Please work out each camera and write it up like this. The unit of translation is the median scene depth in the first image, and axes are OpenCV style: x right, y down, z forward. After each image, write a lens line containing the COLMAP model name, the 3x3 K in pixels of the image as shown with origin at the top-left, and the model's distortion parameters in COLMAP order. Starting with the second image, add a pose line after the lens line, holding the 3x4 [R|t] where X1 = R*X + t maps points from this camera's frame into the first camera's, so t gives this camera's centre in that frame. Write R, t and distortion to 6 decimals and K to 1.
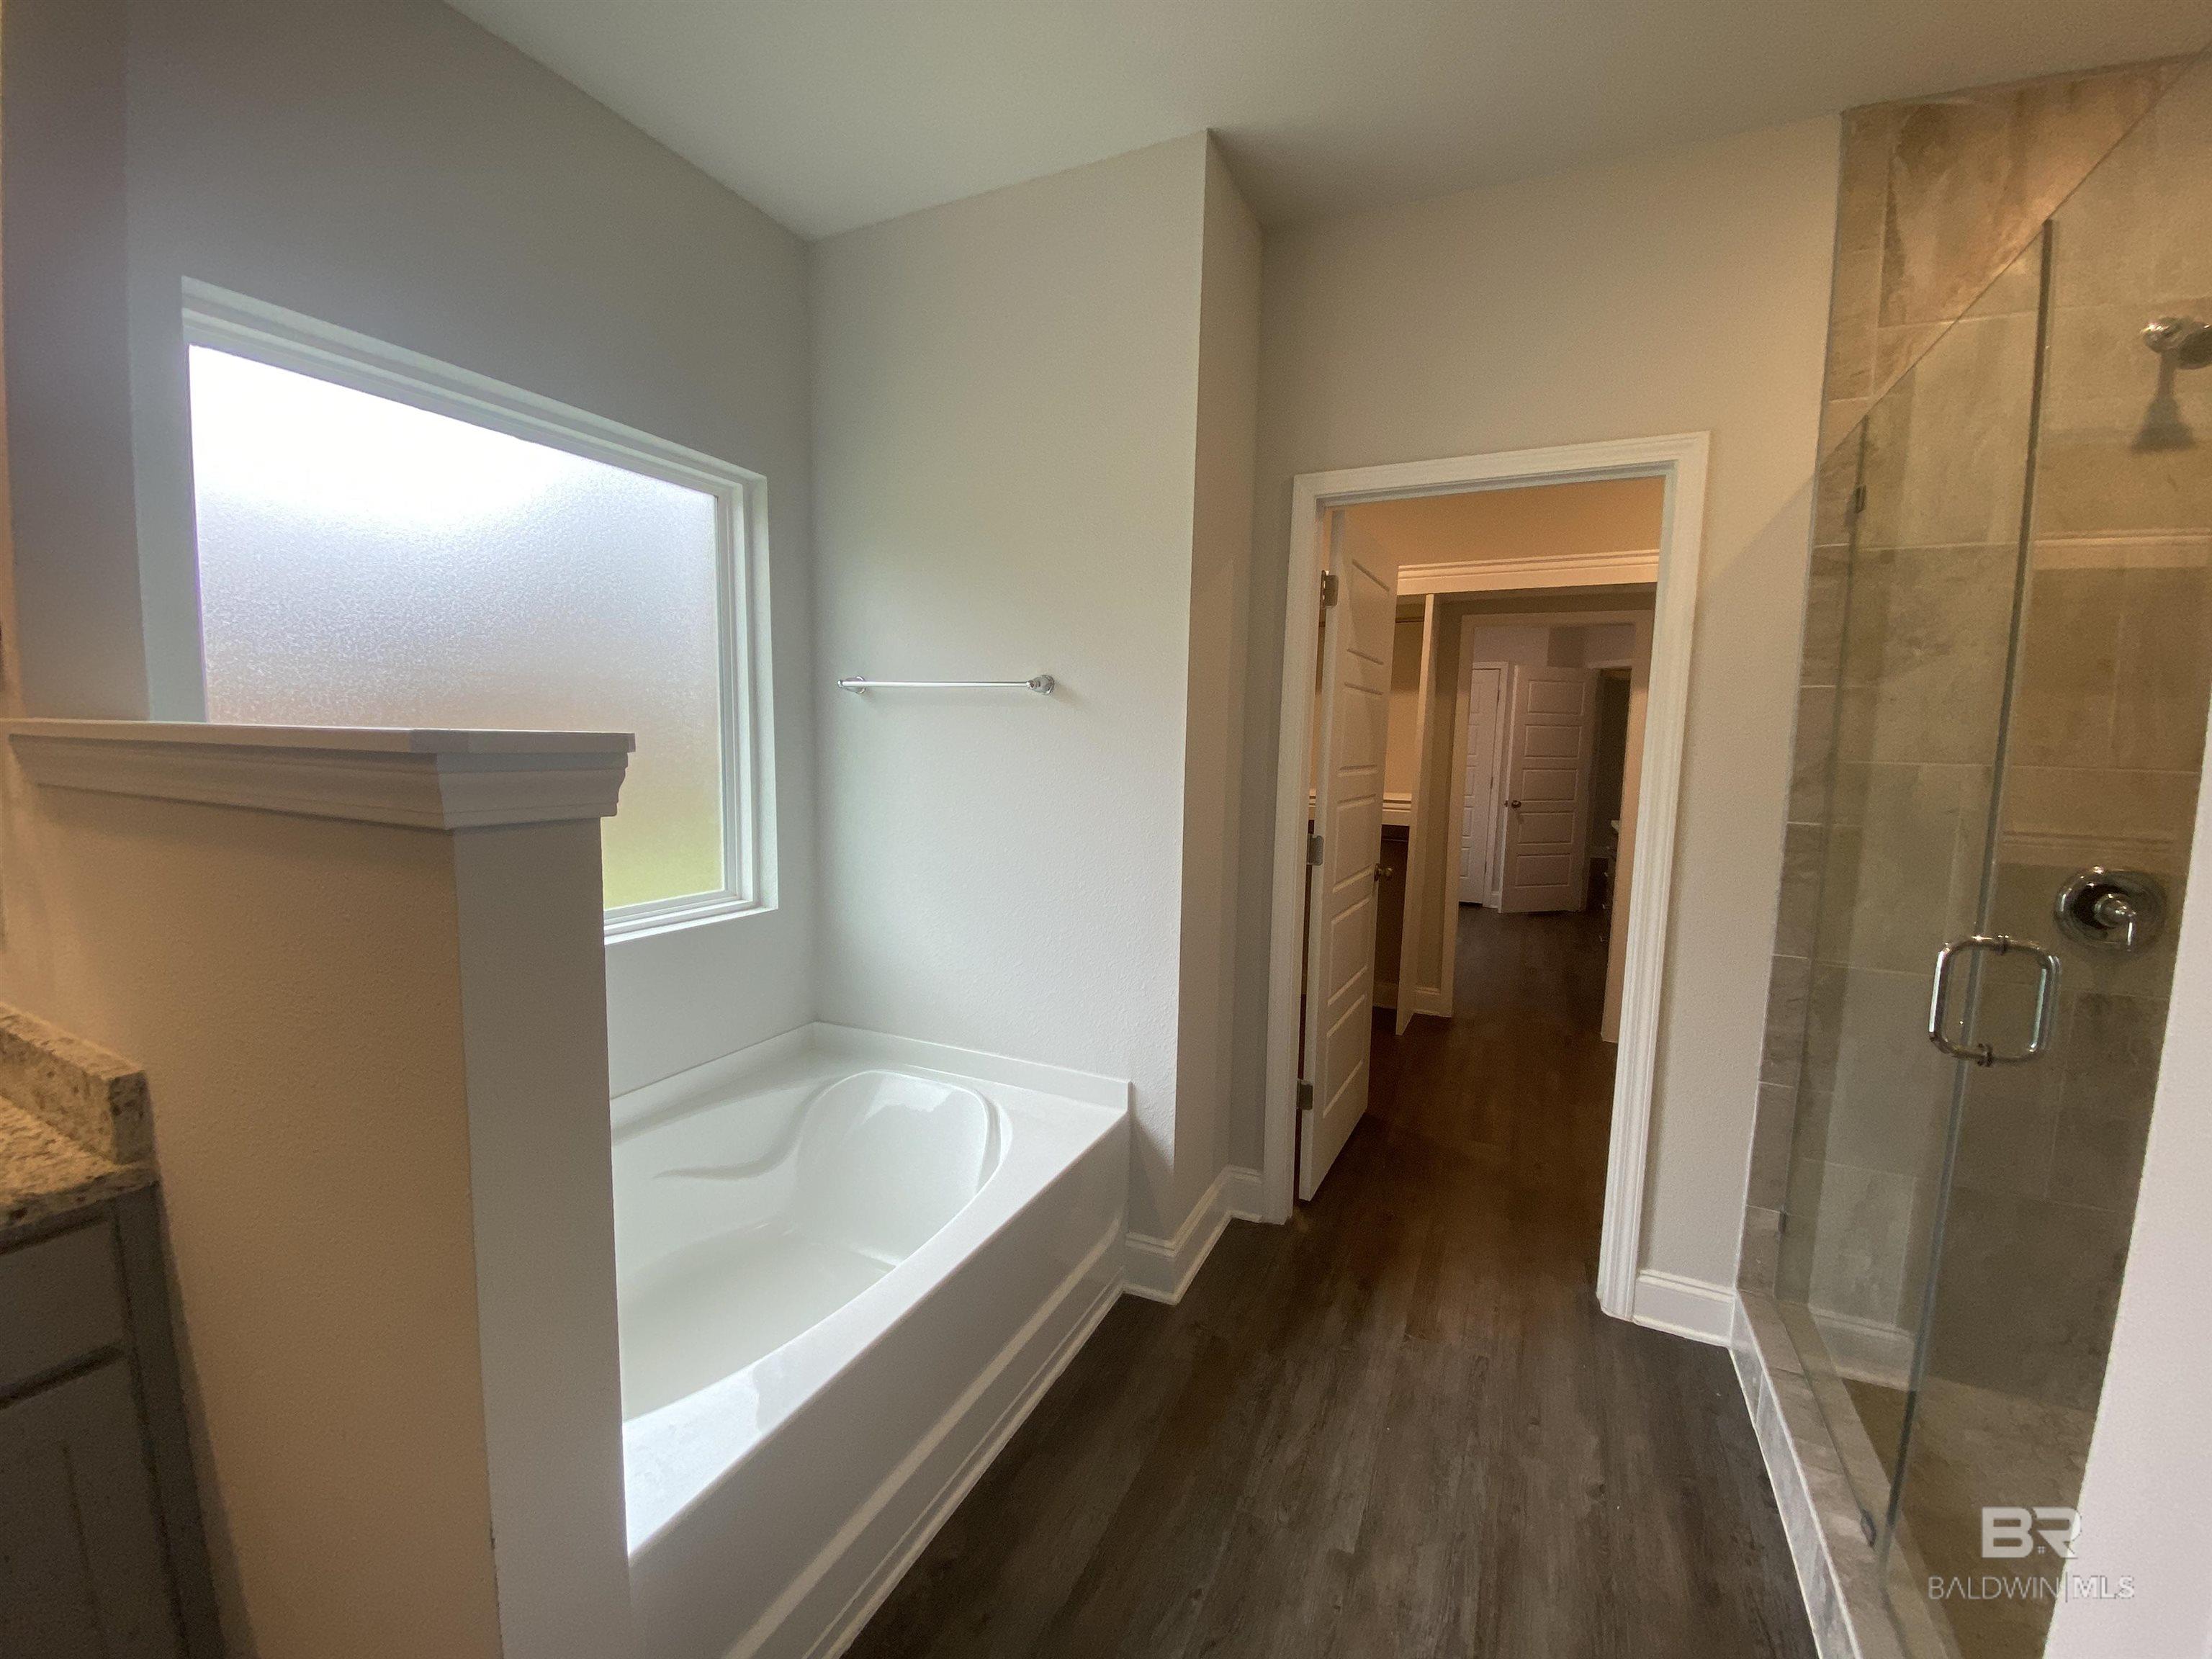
lens RADIAL K [[891.0, 0, 1099.9], [0, 891.0, 830.7], [0, 0, 1]] dist [0.014068, -0.016345]
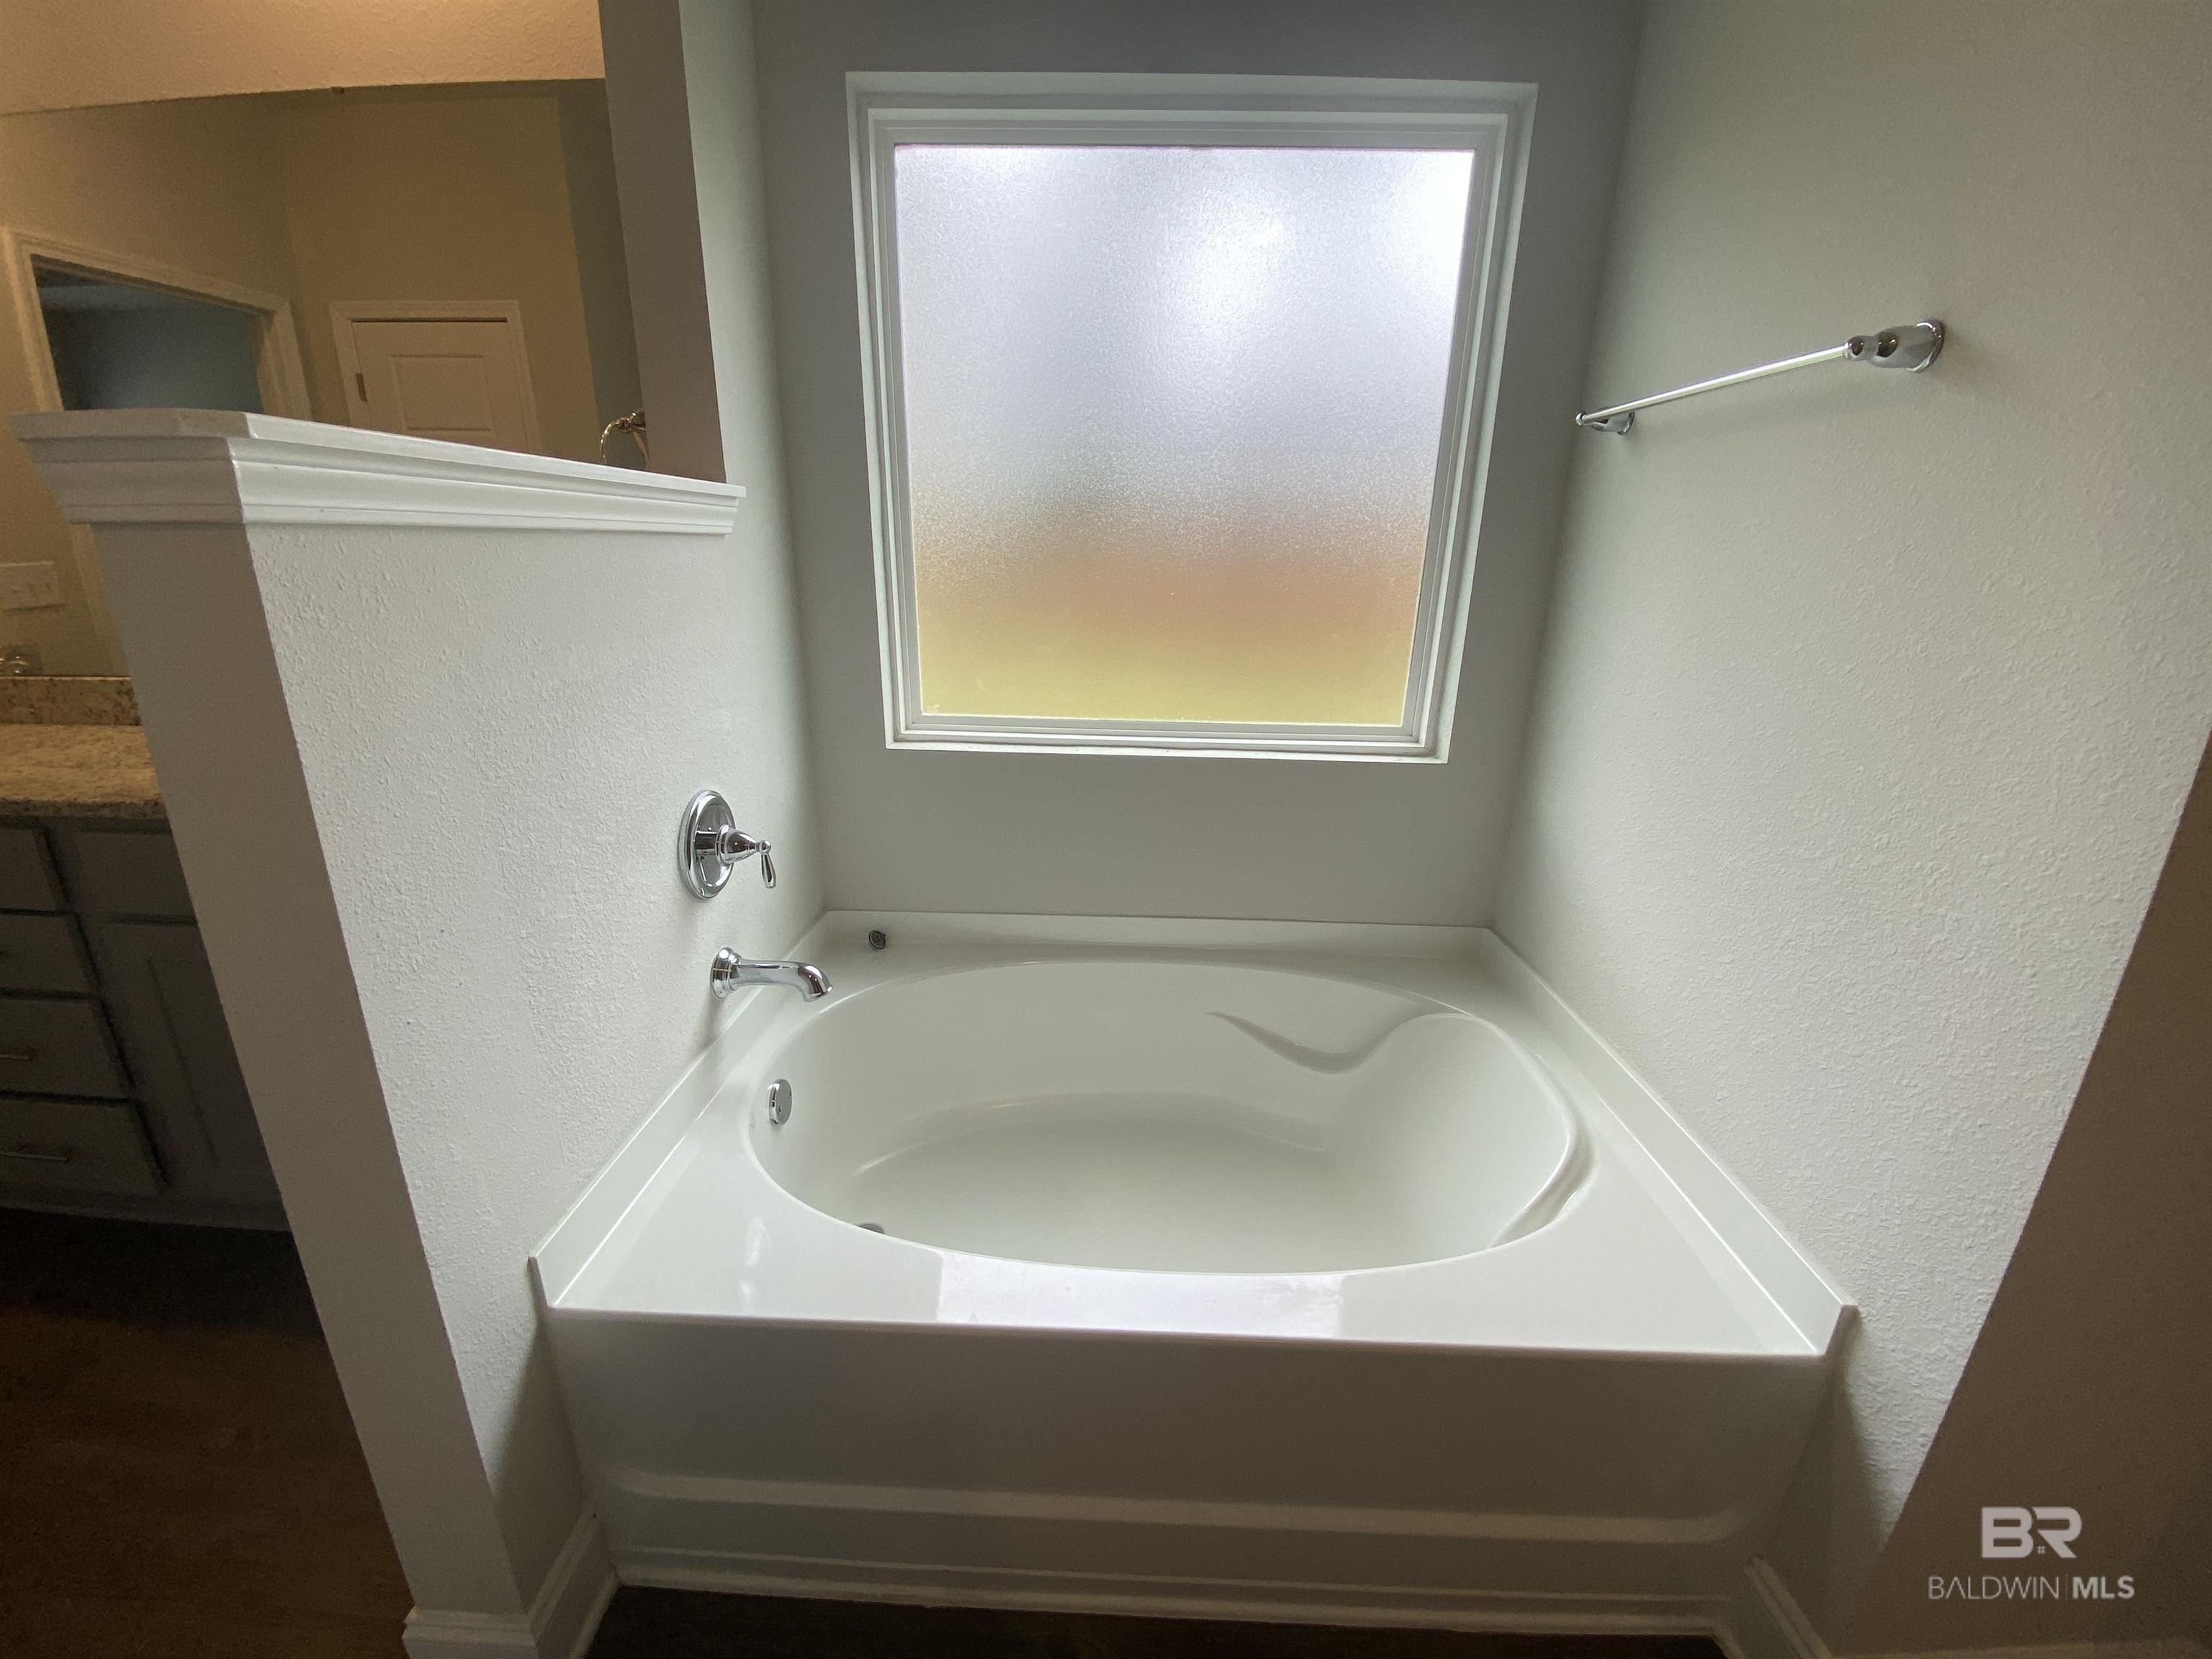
lens RADIAL K [[891.0, 0, 1099.9], [0, 891.0, 830.7], [0, 0, 1]] dist [0.014068, -0.016345]
pose [[0.412569, 0.263060, -0.872116, 0.224636], [-0.105579, 0.964751, 0.241057, -0.007774], [0.904787, -0.007376, 0.425800, 0.545958]]
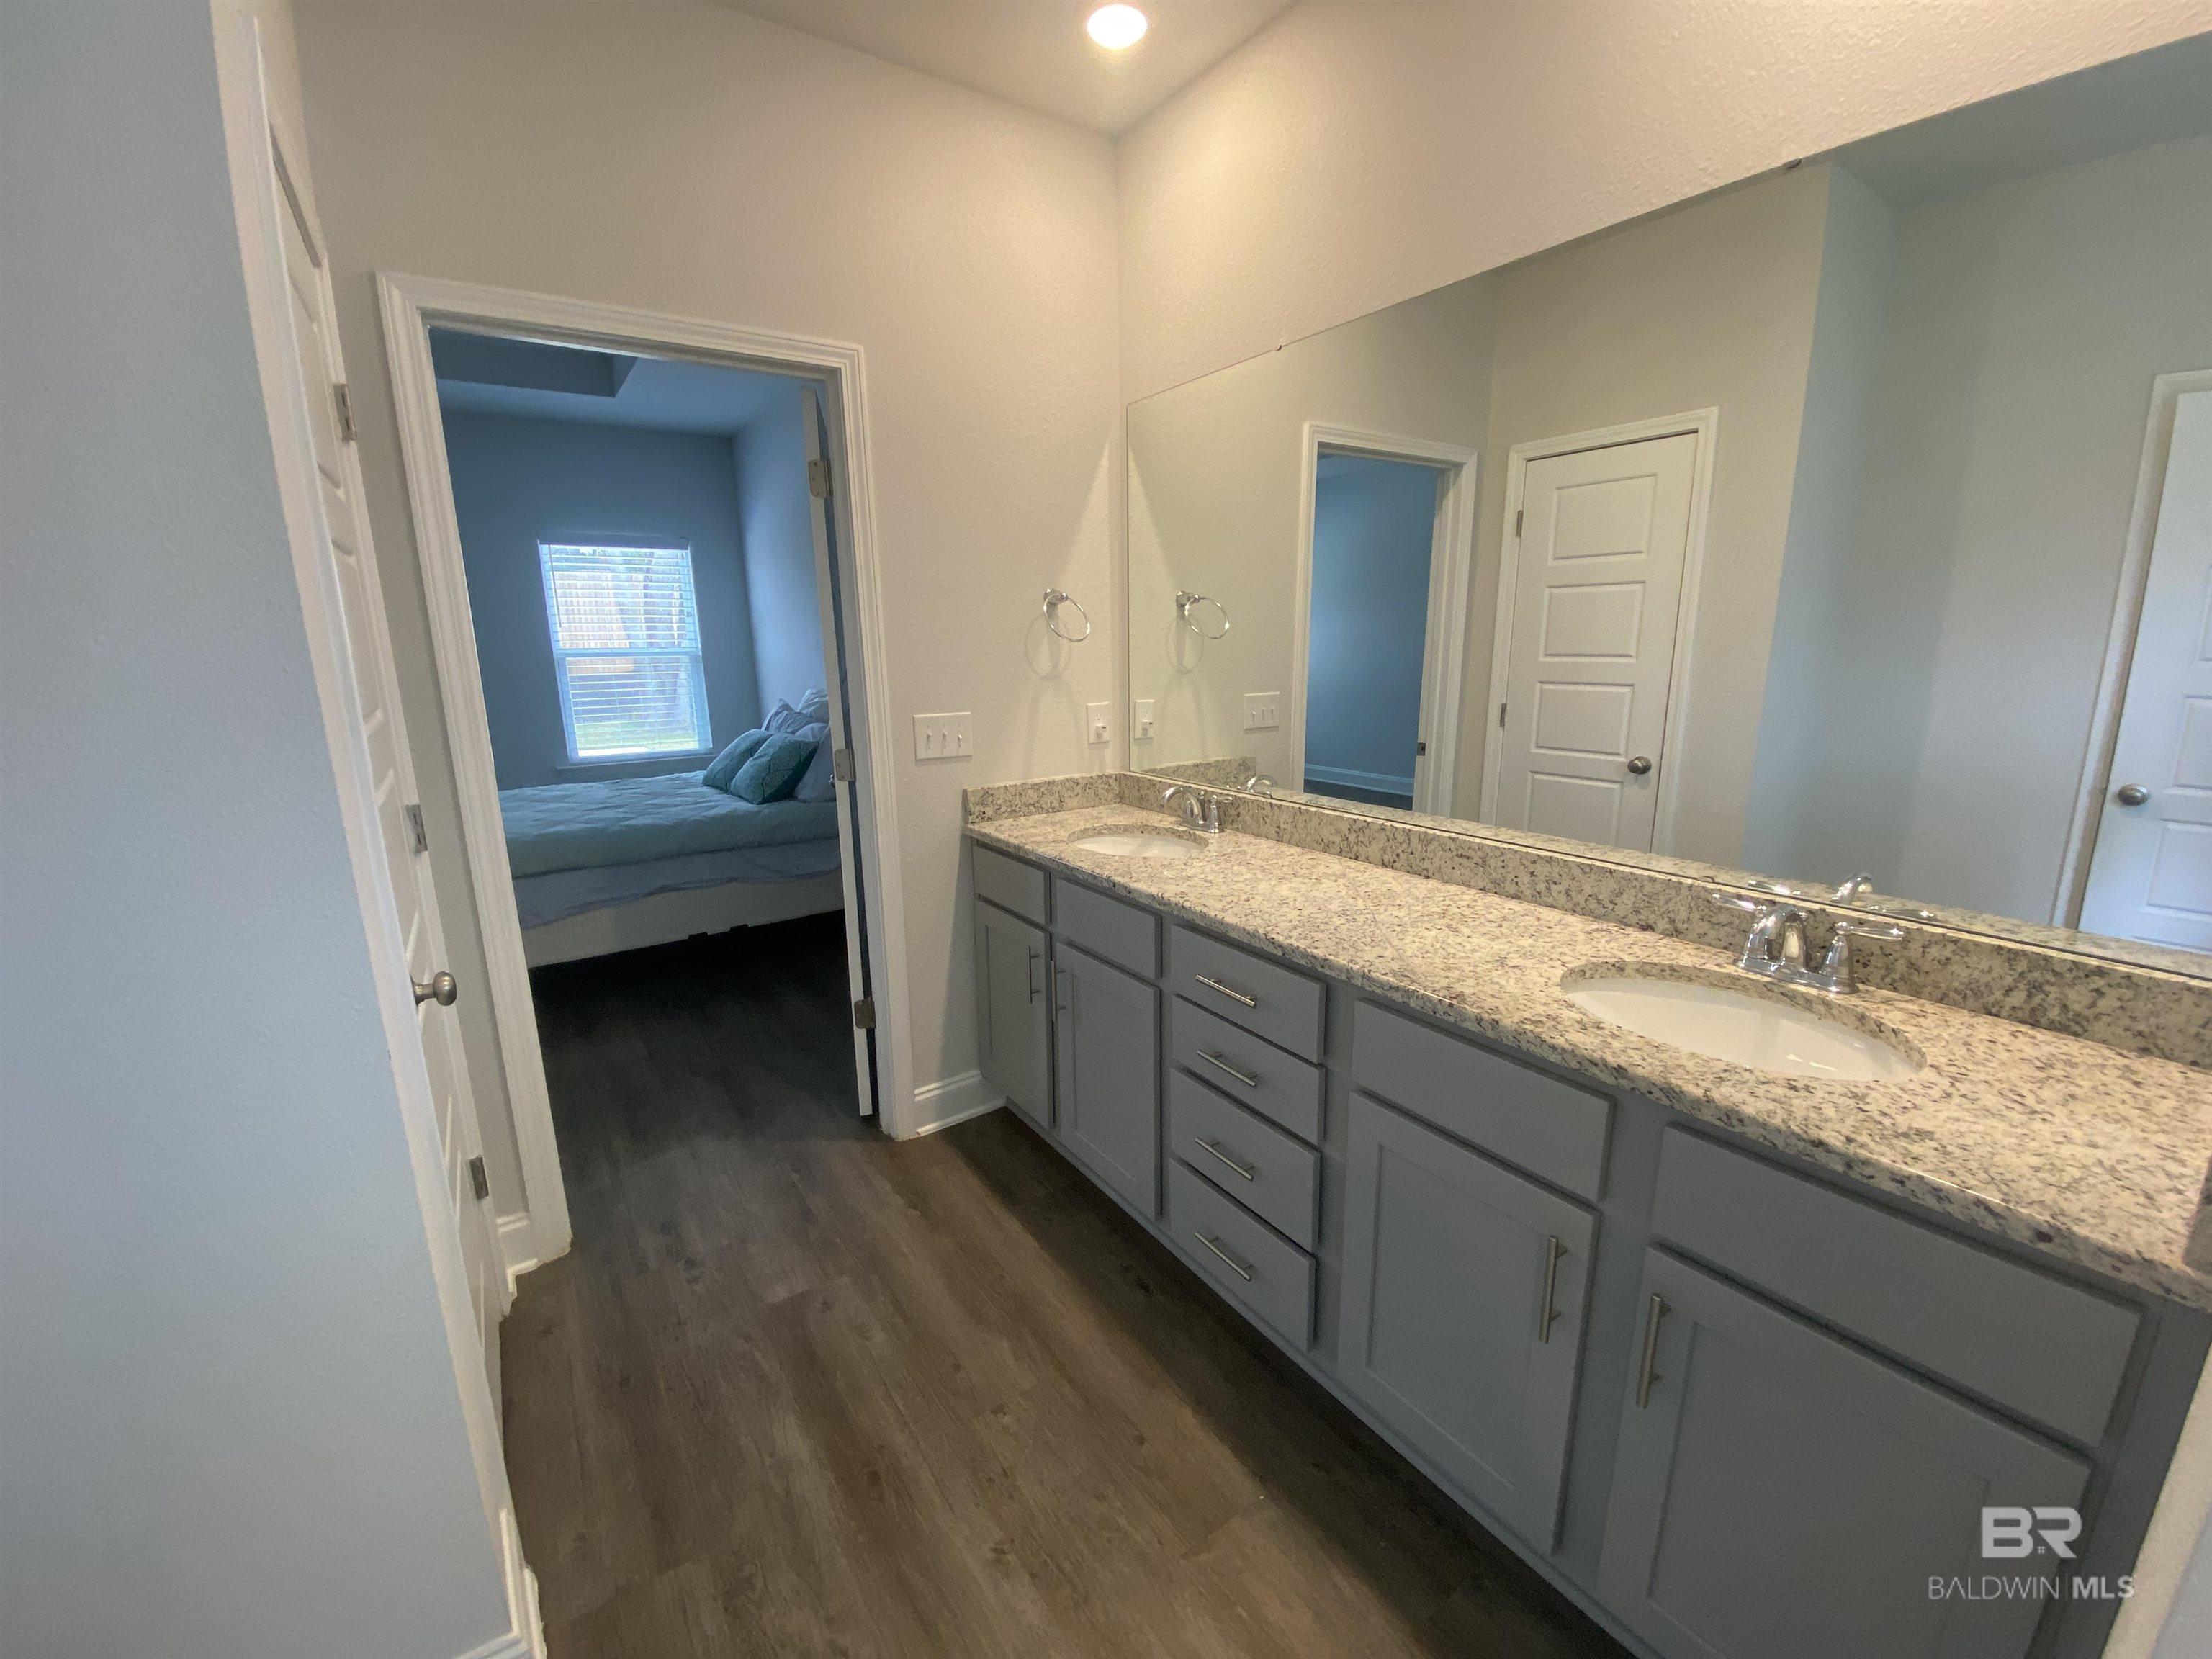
lens RADIAL K [[891.0, 0, 1099.9], [0, 891.0, 830.7], [0, 0, 1]] dist [0.014068, -0.016345]
pose [[-0.490763, 0.170218, -0.854504, -0.046334], [-0.087870, 0.966062, 0.242906, -0.034916], [0.866851, 0.194295, -0.459150, 0.225155]]
